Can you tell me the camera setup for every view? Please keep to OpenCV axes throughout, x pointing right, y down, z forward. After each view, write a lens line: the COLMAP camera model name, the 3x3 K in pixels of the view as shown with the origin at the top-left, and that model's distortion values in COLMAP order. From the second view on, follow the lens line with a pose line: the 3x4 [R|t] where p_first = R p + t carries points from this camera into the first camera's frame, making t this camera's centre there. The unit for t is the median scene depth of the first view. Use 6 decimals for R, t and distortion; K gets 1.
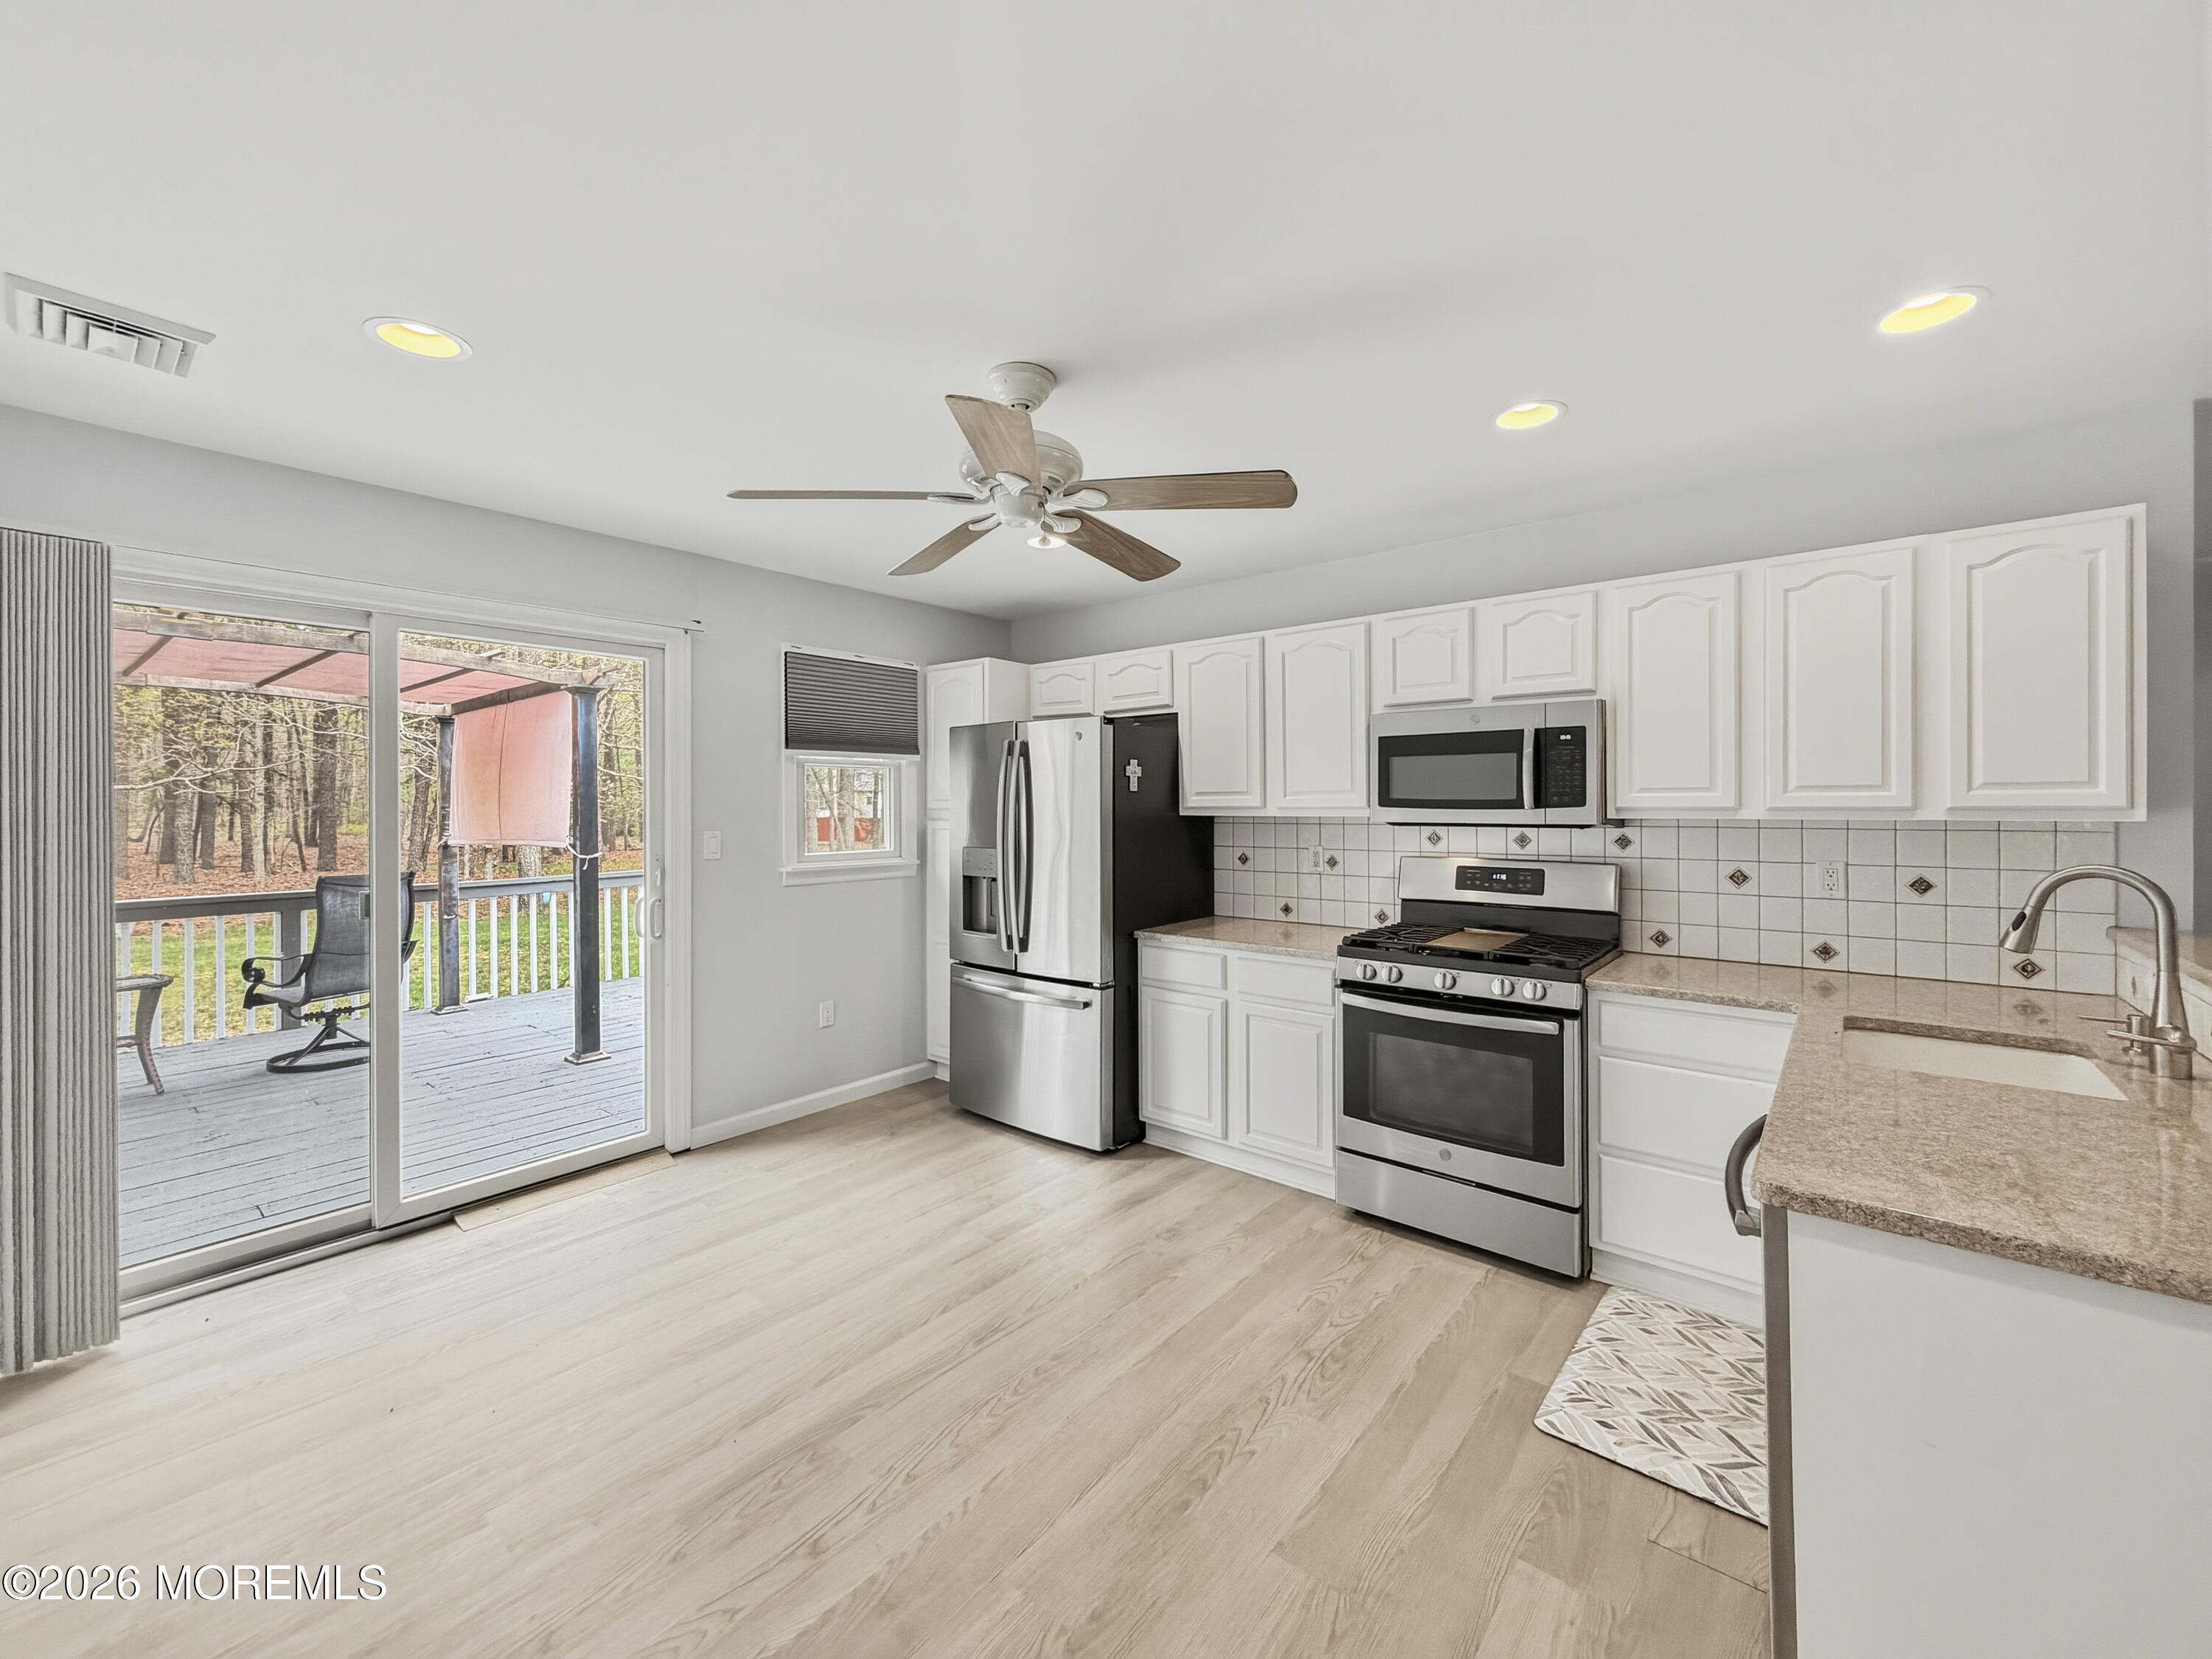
lens RADIAL K [[891.3, 0, 1108.7], [0, 891.3, 816.5], [0, 0, 1]] dist [-0.000766, 0.000229]
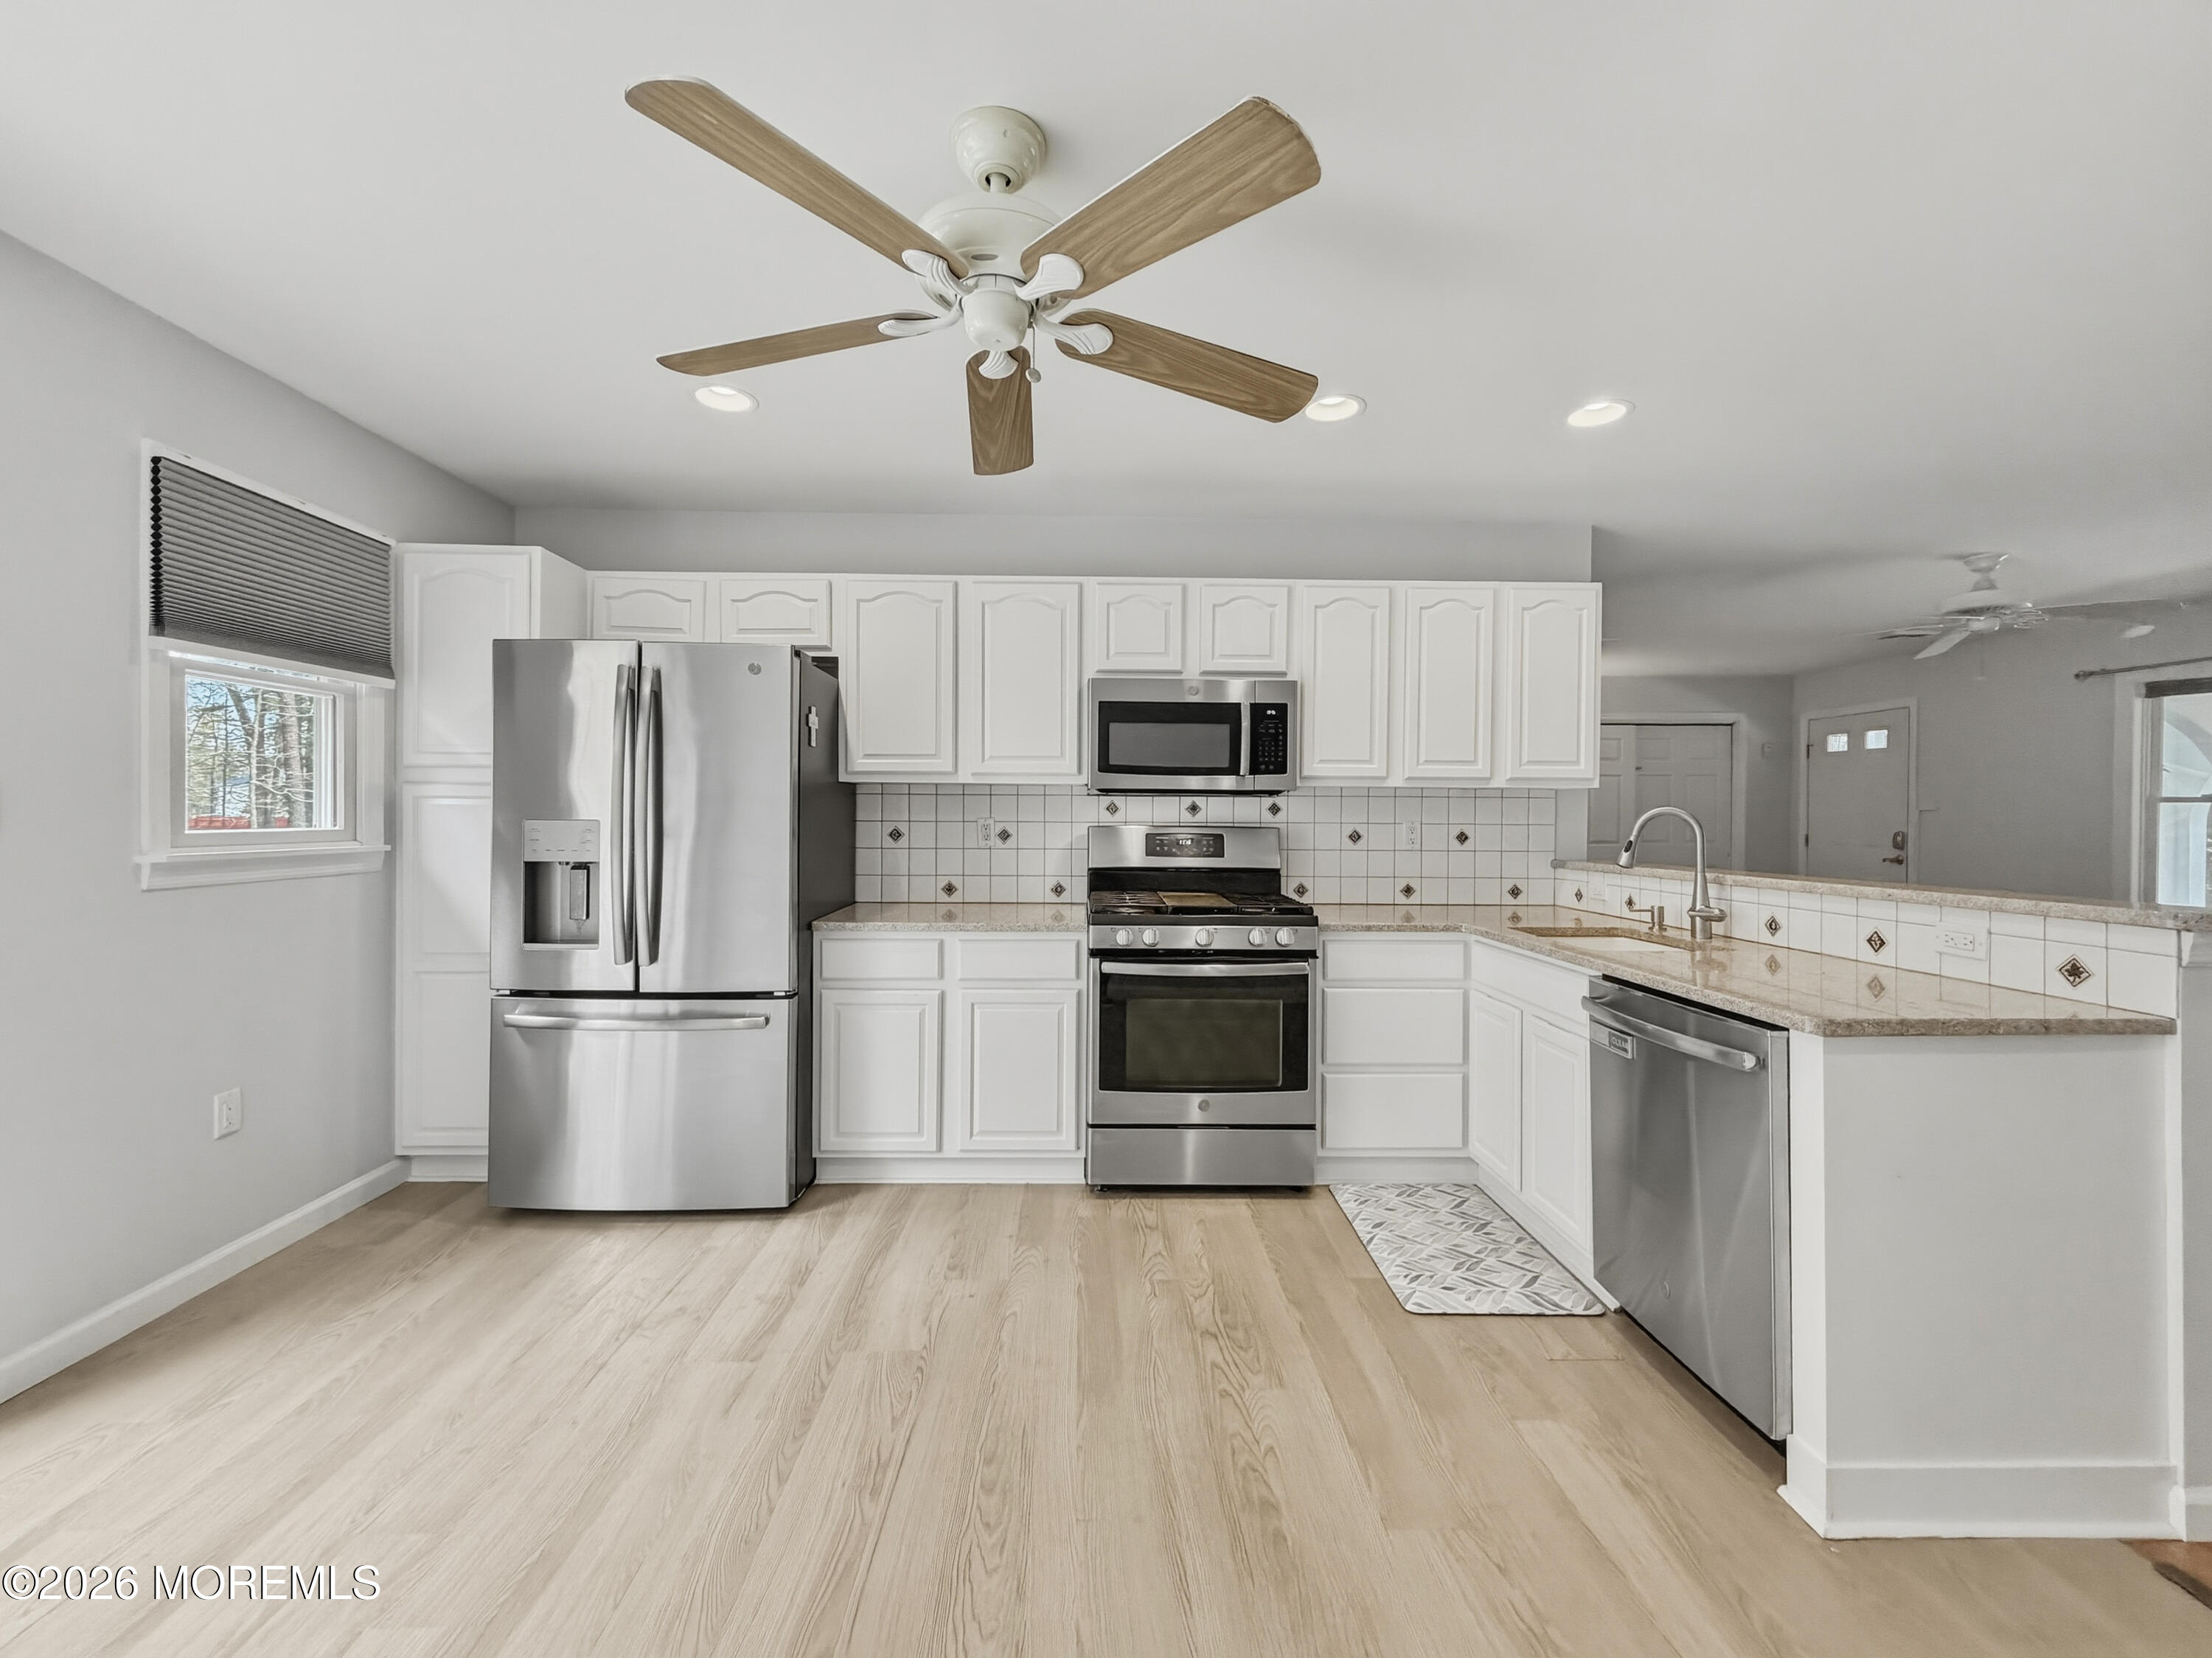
lens RADIAL K [[891.2, 0, 1105.0], [0, 891.2, 825.9], [0, 0, 1]] dist [-0.000766, 0.000229]
pose [[0.755971, -0.001329, 0.654604, -0.348045], [-0.001290, 0.999993, 0.003520, 0.045984], [-0.654604, -0.003505, 0.755964, 0.263443]]
